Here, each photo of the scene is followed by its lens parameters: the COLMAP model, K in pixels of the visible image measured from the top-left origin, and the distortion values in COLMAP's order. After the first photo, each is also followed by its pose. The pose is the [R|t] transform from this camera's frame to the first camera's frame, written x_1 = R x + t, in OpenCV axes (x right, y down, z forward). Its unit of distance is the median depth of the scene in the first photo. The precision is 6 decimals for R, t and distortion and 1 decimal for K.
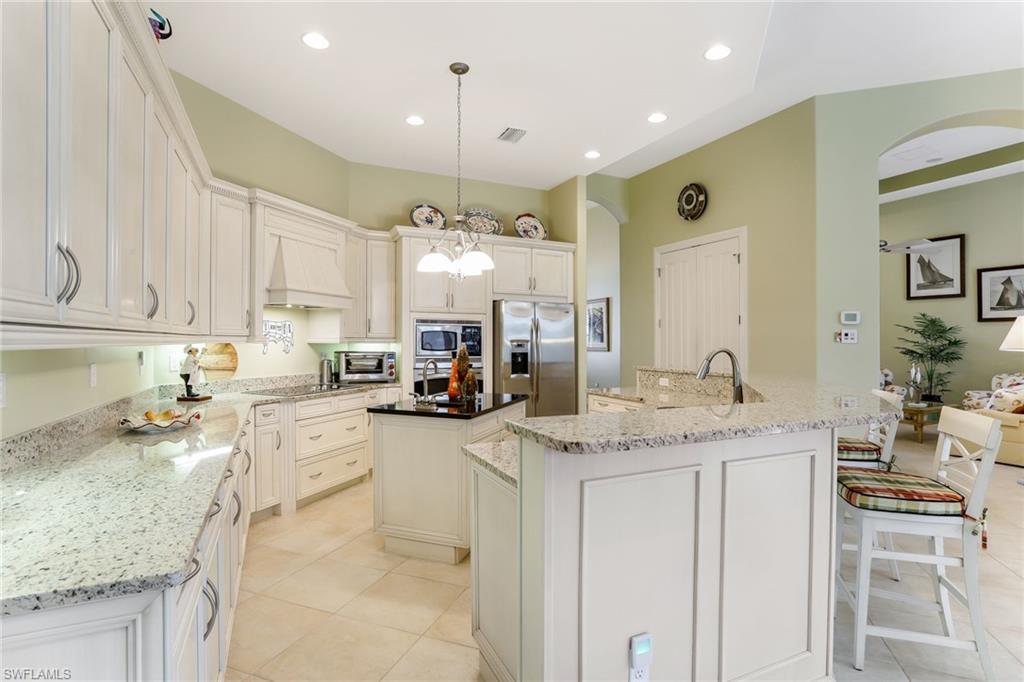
lens RADIAL K [[507.0, 0, 513.4], [0, 507.0, 339.7], [0, 0, 1]] dist [-0.045860, 0.020712]
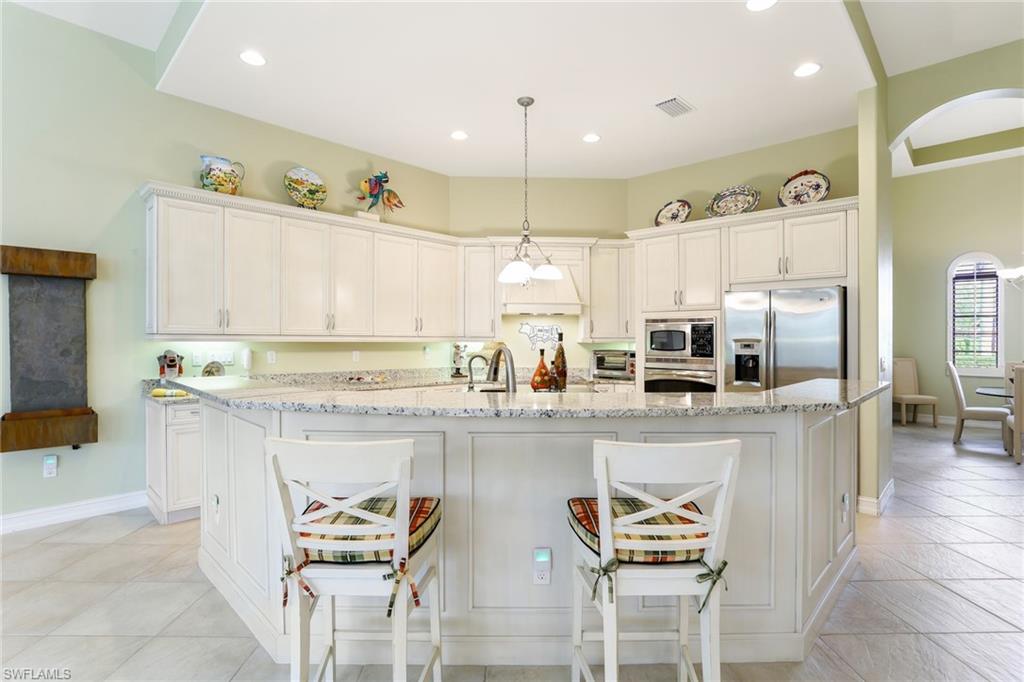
lens RADIAL K [[507.0, 0, 503.4], [0, 507.0, 336.3], [0, 0, 1]] dist [-0.045860, 0.020712]
pose [[0.353185, -0.009071, -0.935509, 0.632220], [0.002275, 0.999958, -0.008837, 0.001953], [0.935551, 0.000992, 0.353191, 0.357985]]
